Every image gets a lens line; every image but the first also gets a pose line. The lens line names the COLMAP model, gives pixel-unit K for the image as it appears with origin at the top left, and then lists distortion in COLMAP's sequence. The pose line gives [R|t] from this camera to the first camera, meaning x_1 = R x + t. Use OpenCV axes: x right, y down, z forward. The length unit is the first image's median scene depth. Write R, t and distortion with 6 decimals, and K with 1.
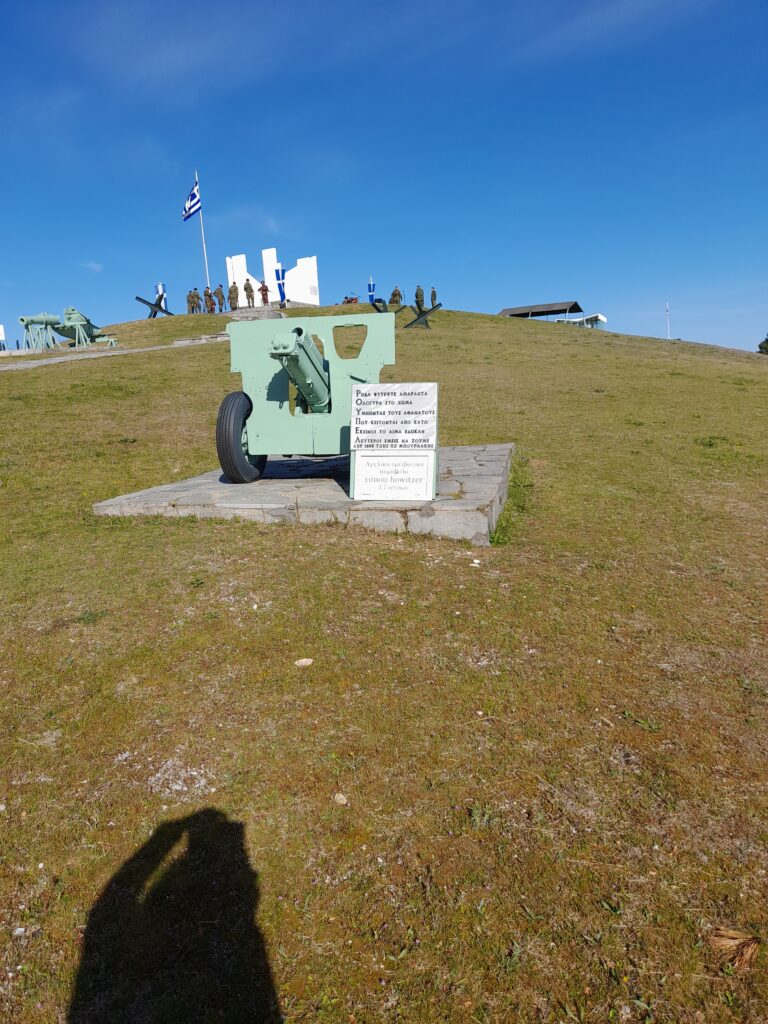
lens RADIAL K [[732.0, 0, 382.3], [0, 732.0, 518.4], [0, 0, 1]] dist [0.049556, -0.039524]
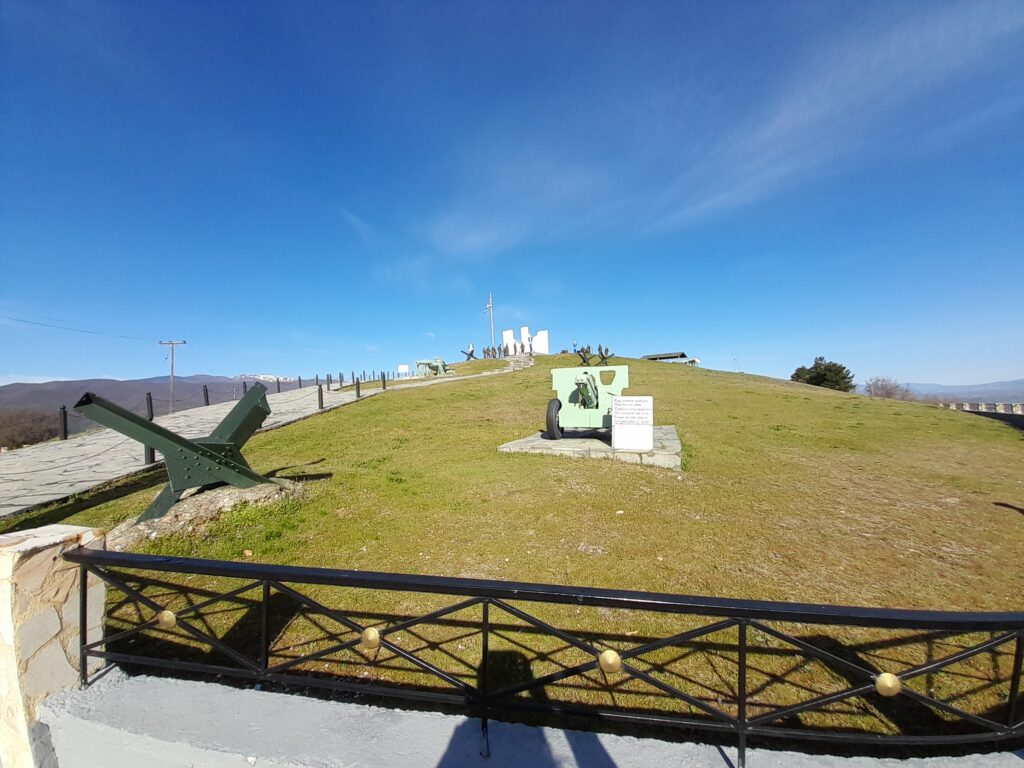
lens RADIAL K [[407.5, 0, 512.3], [0, 407.5, 380.6], [0, 0, 1]] dist [0.002423, 0.000065]
pose [[0.990774, 0.010922, -0.135082, -0.155310], [-0.039000, 0.977561, -0.207011, 0.036235], [0.129790, 0.210369, 0.968968, -0.232985]]
